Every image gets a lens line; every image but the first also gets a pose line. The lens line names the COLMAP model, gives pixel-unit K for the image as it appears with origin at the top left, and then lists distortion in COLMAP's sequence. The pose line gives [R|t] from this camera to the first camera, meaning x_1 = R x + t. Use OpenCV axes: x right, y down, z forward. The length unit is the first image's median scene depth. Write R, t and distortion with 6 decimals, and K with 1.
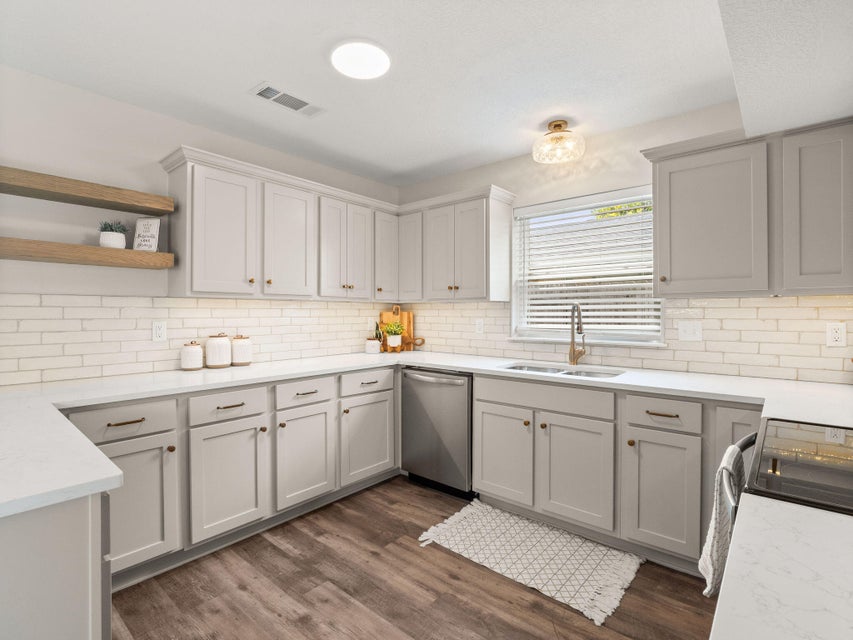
lens RADIAL K [[420.3, 0, 428.7], [0, 420.3, 315.0], [0, 0, 1]] dist [-0.002803, -0.000637]
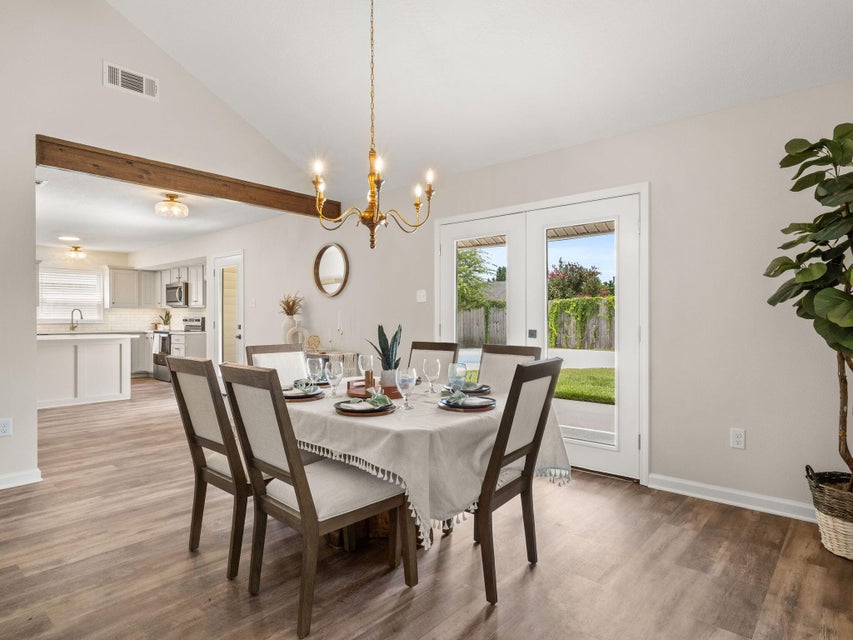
lens RADIAL K [[494.5, 0, 426.5], [0, 494.5, 320.0], [0, 0, 1]] dist [0.022030, -0.000166]
pose [[0.021055, -0.007486, 0.999750, -2.797345], [0.007426, 0.999946, 0.007331, 0.037488], [-0.999751, 0.007270, 0.021109, -1.343228]]
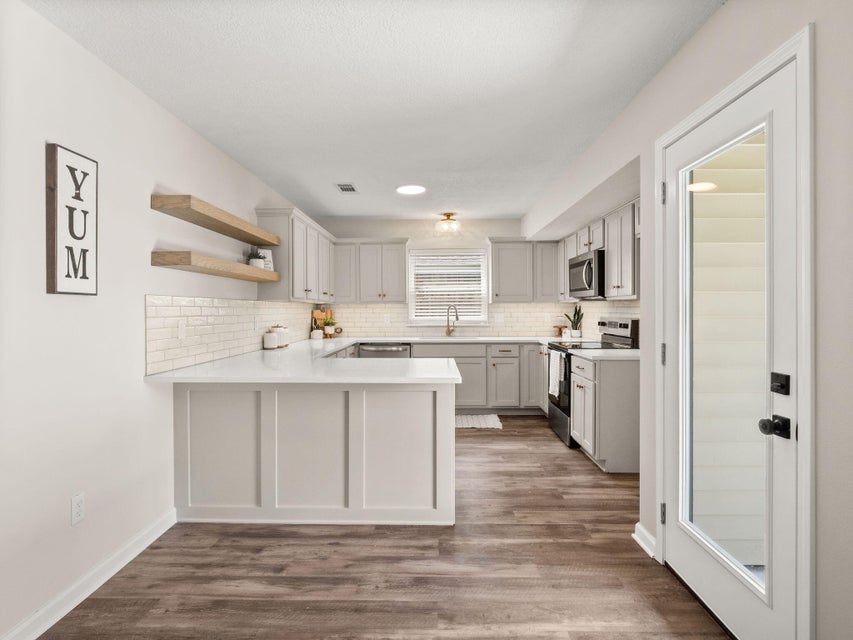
lens RADIAL K [[458.0, 0, 422.2], [0, 458.0, 314.9], [0, 0, 1]] dist [0.088431, 0.000020]
pose [[0.779633, -0.010952, 0.626141, -1.040390], [0.008871, 0.999940, 0.006444, 0.002481], [-0.626174, 0.000531, 0.779683, -0.548572]]
